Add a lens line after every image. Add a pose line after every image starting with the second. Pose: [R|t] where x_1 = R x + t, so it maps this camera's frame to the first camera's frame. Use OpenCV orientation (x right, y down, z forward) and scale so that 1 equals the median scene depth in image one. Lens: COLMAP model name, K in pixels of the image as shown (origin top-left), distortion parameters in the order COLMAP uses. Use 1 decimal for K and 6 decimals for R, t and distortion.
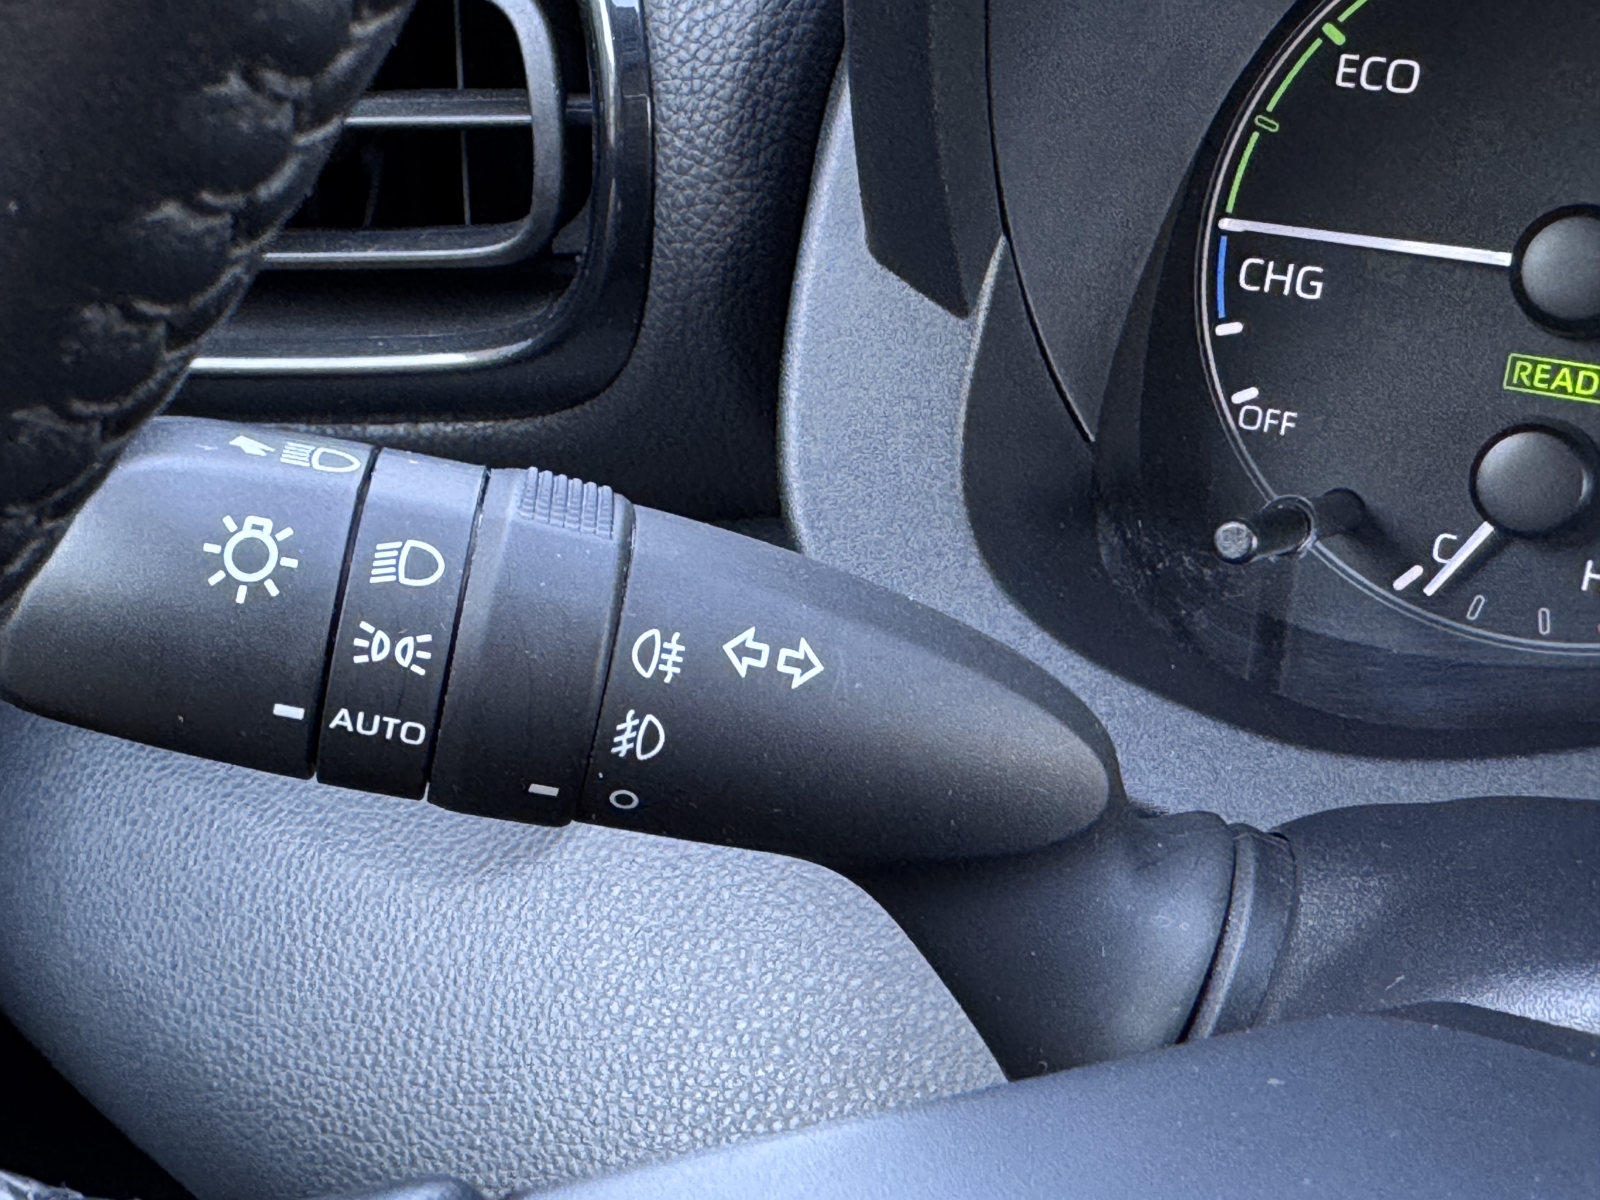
lens RADIAL K [[2204.0, 0, 793.7], [0, 2204.0, 602.2], [0, 0, 1]] dist [0.082281, 0.000000]
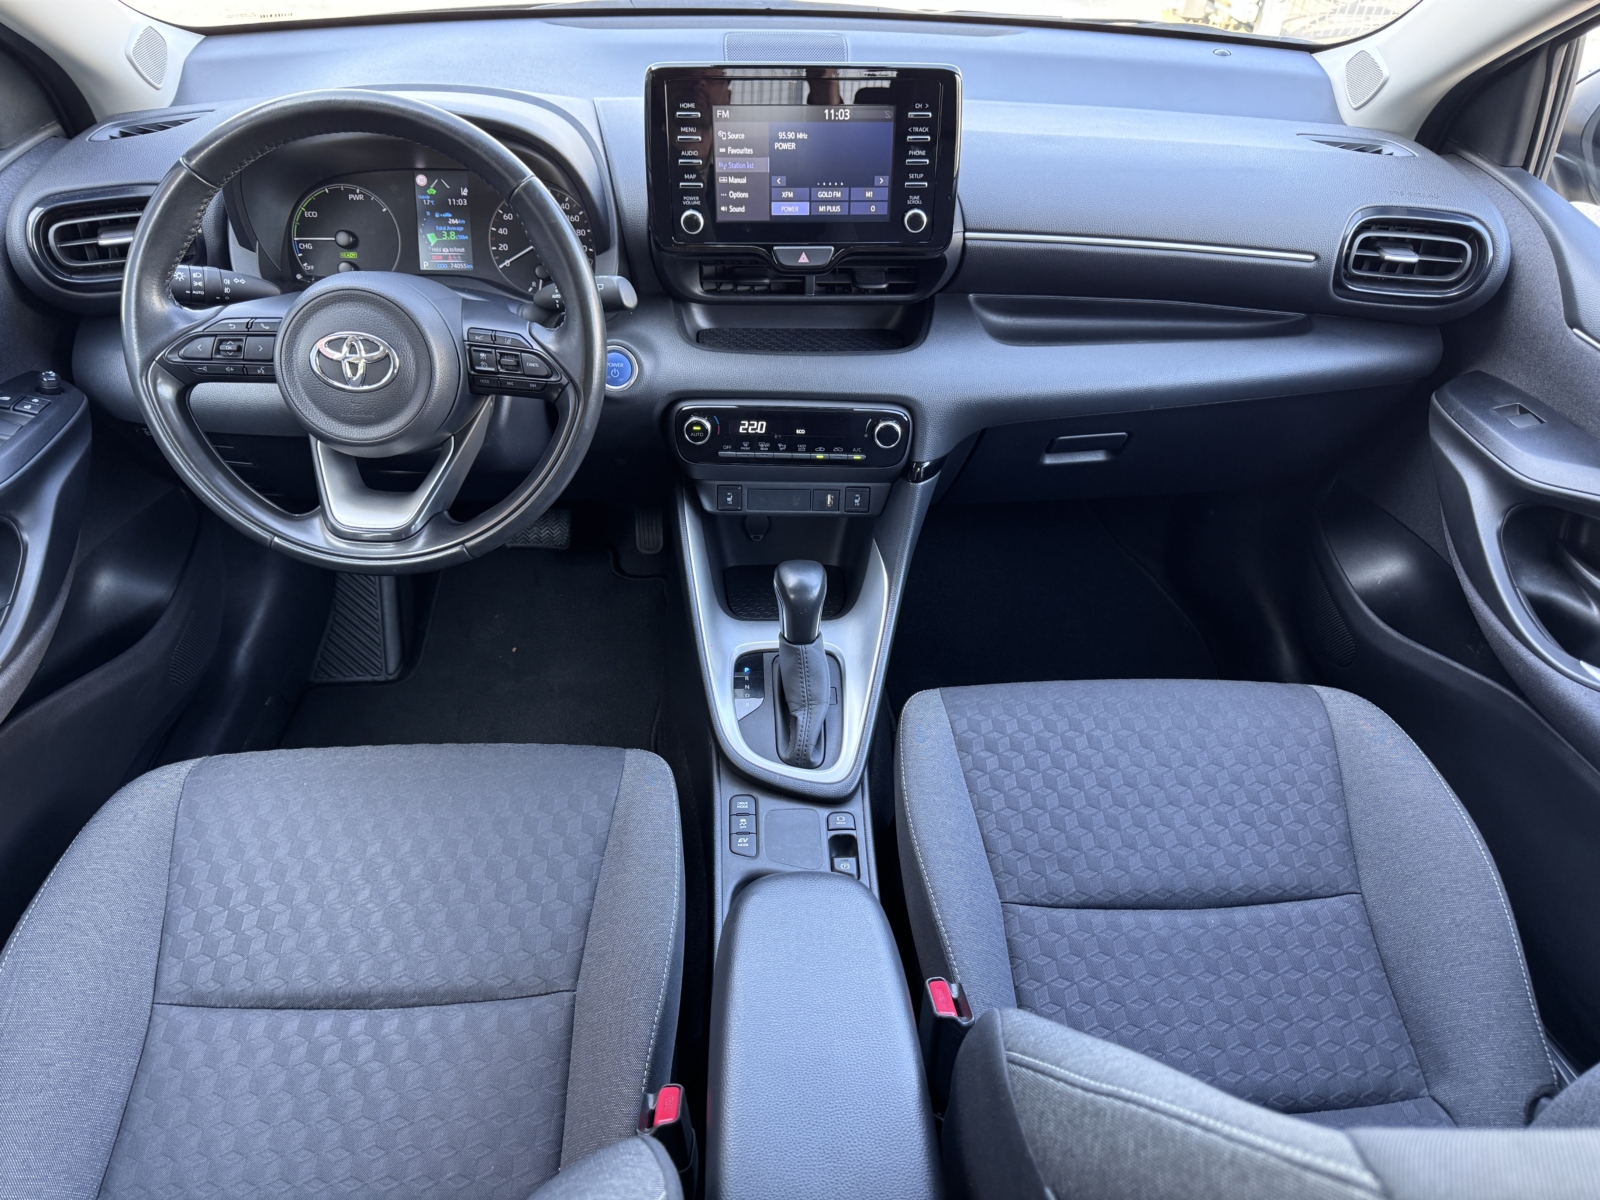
lens RADIAL K [[1101.3, 0, 798.4], [0, 1101.3, 639.4], [0, 0, 1]] dist [-0.003002, -0.019748]
pose [[0.875567, -0.254612, 0.410555, -0.242077], [0.195968, 0.963969, 0.179891, 1.172310], [-0.441565, -0.077051, 0.893915, -4.591764]]
